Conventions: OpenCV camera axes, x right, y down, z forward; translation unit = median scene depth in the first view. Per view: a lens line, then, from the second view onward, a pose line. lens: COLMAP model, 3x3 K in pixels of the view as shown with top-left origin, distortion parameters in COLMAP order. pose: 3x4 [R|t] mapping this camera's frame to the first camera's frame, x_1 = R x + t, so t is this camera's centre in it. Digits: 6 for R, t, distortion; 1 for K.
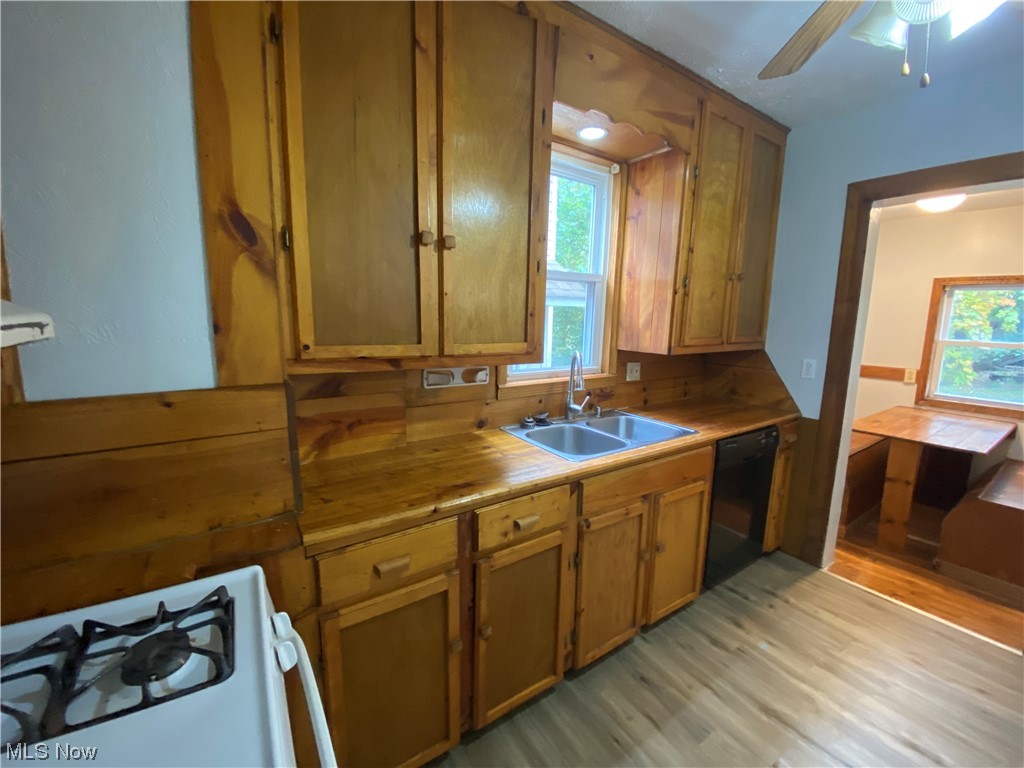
lens RADIAL K [[411.0, 0, 514.0], [0, 411.0, 385.1], [0, 0, 1]] dist [0.024379, -0.022838]
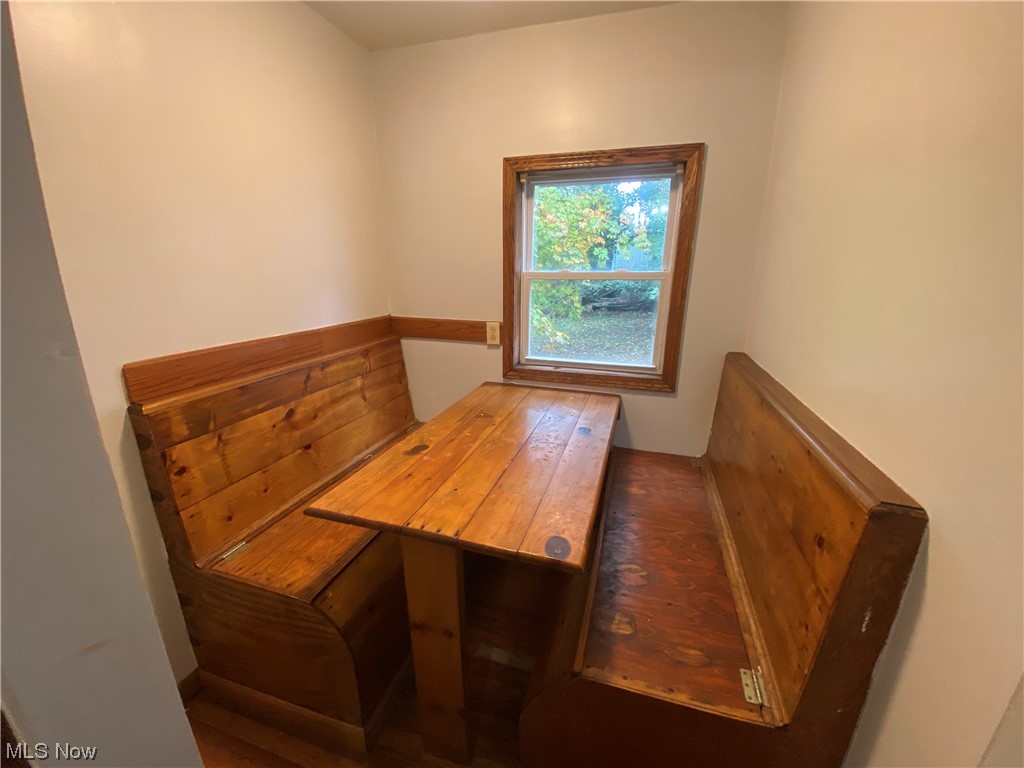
lens RADIAL K [[411.0, 0, 514.0], [0, 411.0, 385.1], [0, 0, 1]] dist [0.024379, -0.022838]
pose [[0.777931, -0.173021, 0.604059, 0.604350], [0.094943, 0.982671, 0.159196, -0.040846], [-0.621136, -0.066493, 0.780877, 0.500124]]
